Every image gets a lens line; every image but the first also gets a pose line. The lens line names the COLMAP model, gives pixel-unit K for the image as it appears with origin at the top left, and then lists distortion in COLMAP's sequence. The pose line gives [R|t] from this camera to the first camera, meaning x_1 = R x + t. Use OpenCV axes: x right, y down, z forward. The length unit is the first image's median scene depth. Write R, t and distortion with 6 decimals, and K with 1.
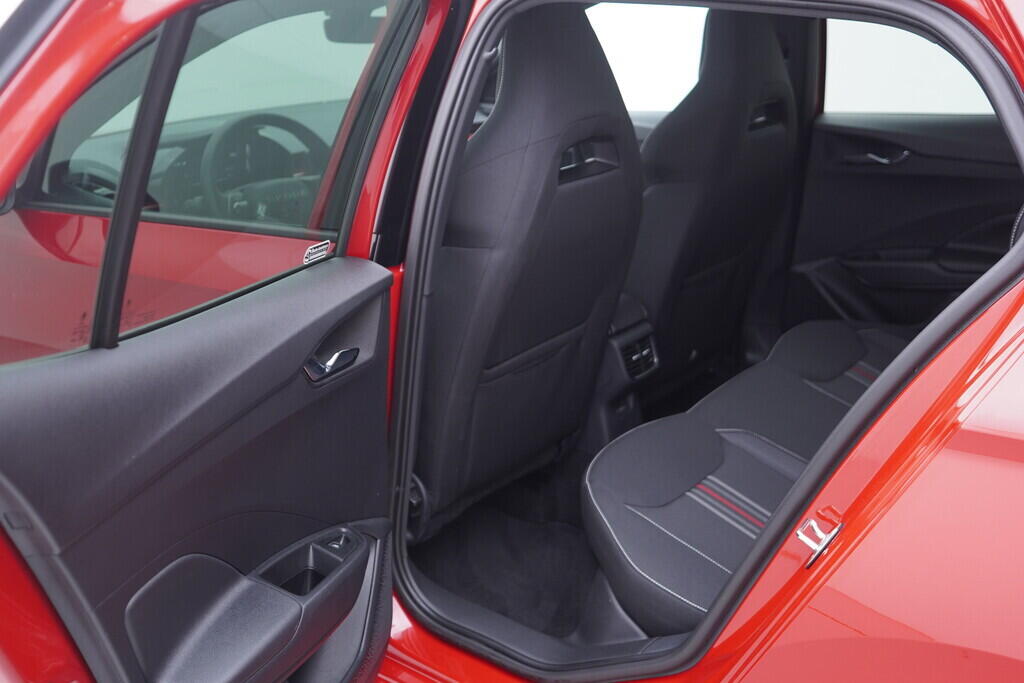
lens RADIAL K [[1036.2, 0, 512.0], [0, 1036.2, 341.5], [0, 0, 1]] dist [-0.010944, -0.000720]
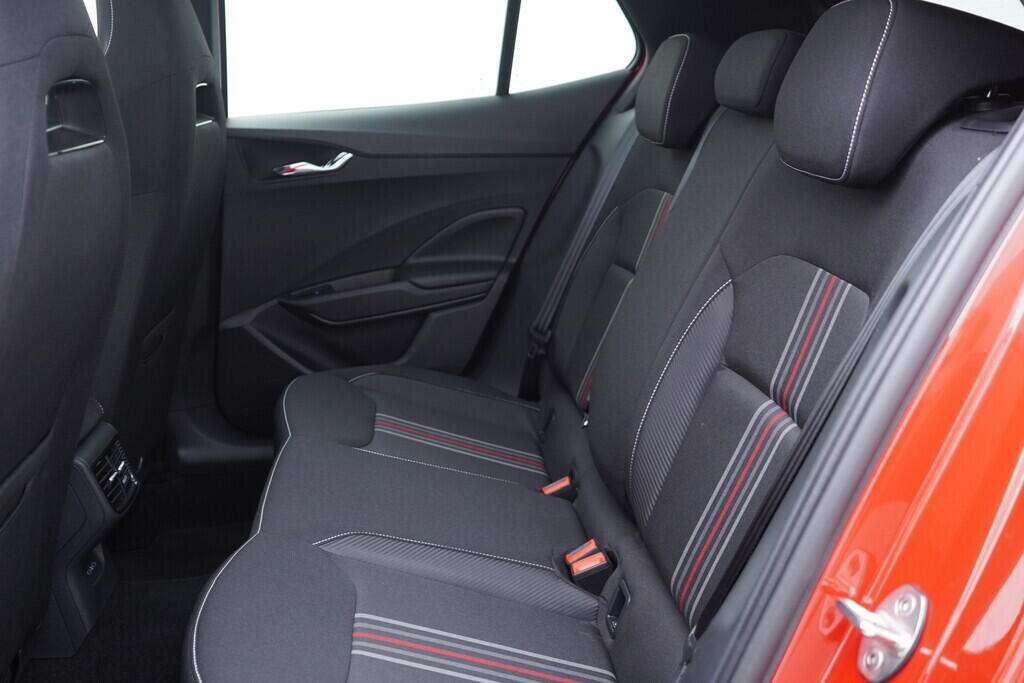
lens RADIAL K [[1036.2, 0, 512.0], [0, 1036.2, 341.5], [0, 0, 1]] dist [-0.010944, -0.000720]
pose [[0.712007, -0.165701, 0.682341, -0.107593], [0.234301, 0.972128, -0.008415, -0.002389], [-0.661928, 0.165865, 0.730986, 0.338797]]
